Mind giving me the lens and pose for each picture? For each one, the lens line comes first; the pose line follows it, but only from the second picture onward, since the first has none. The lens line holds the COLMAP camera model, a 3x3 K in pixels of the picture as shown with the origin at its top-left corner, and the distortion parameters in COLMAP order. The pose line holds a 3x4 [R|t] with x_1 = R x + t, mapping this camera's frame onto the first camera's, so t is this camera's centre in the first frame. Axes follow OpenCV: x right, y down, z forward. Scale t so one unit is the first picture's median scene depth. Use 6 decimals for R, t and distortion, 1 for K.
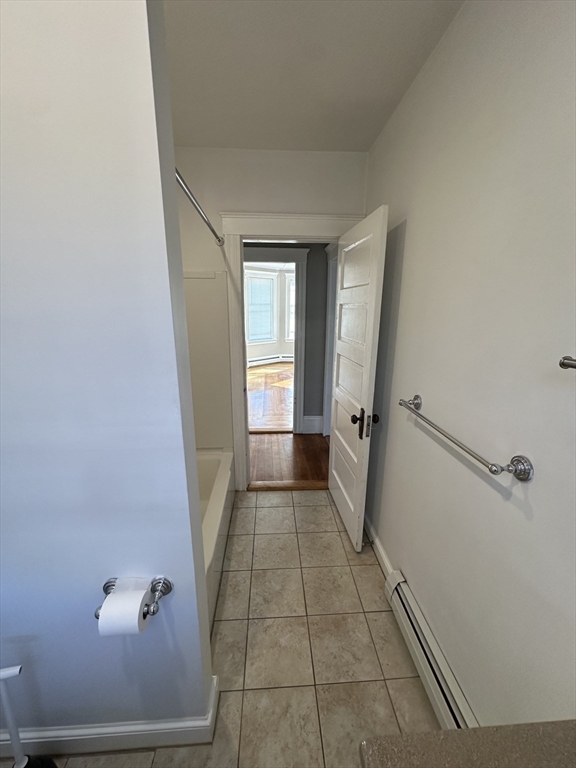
lens RADIAL K [[307.9, 0, 286.7], [0, 307.9, 385.0], [0, 0, 1]] dist [-0.007669, 0.001022]
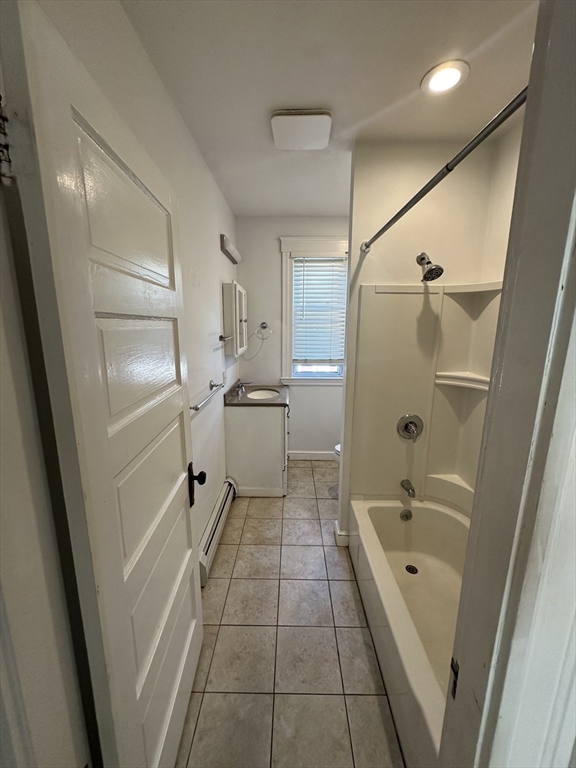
lens RADIAL K [[307.9, 0, 284.8], [0, 307.9, 383.3], [0, 0, 1]] dist [-0.007669, 0.001022]
pose [[-0.997094, -0.024495, 0.072129, -0.024744], [0.008359, 0.905984, 0.423229, -0.488840], [-0.075715, 0.422602, -0.903147, 1.893907]]
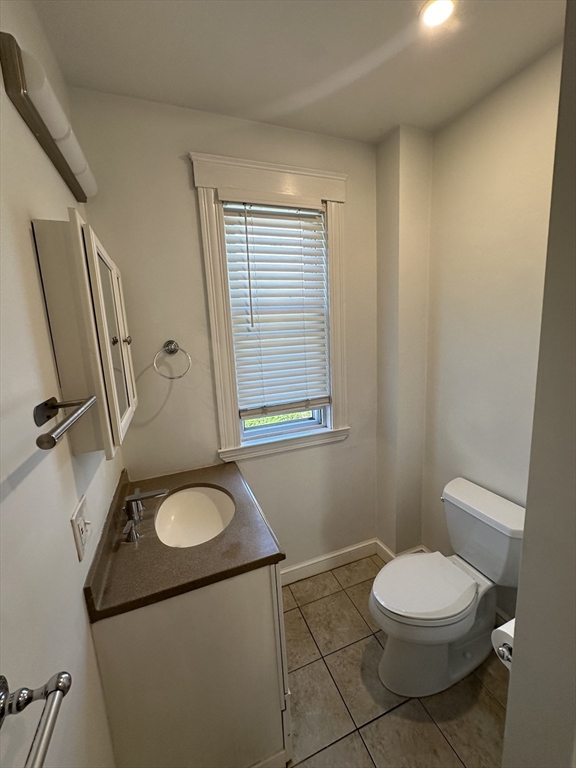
lens RADIAL K [[307.9, 0, 289.2], [0, 307.9, 384.7], [0, 0, 1]] dist [-0.007669, 0.001022]
pose [[-0.950447, 0.090381, -0.297458, 0.241555], [-0.036279, 0.918026, 0.394858, -0.227630], [0.308762, 0.386083, -0.869256, 0.762069]]
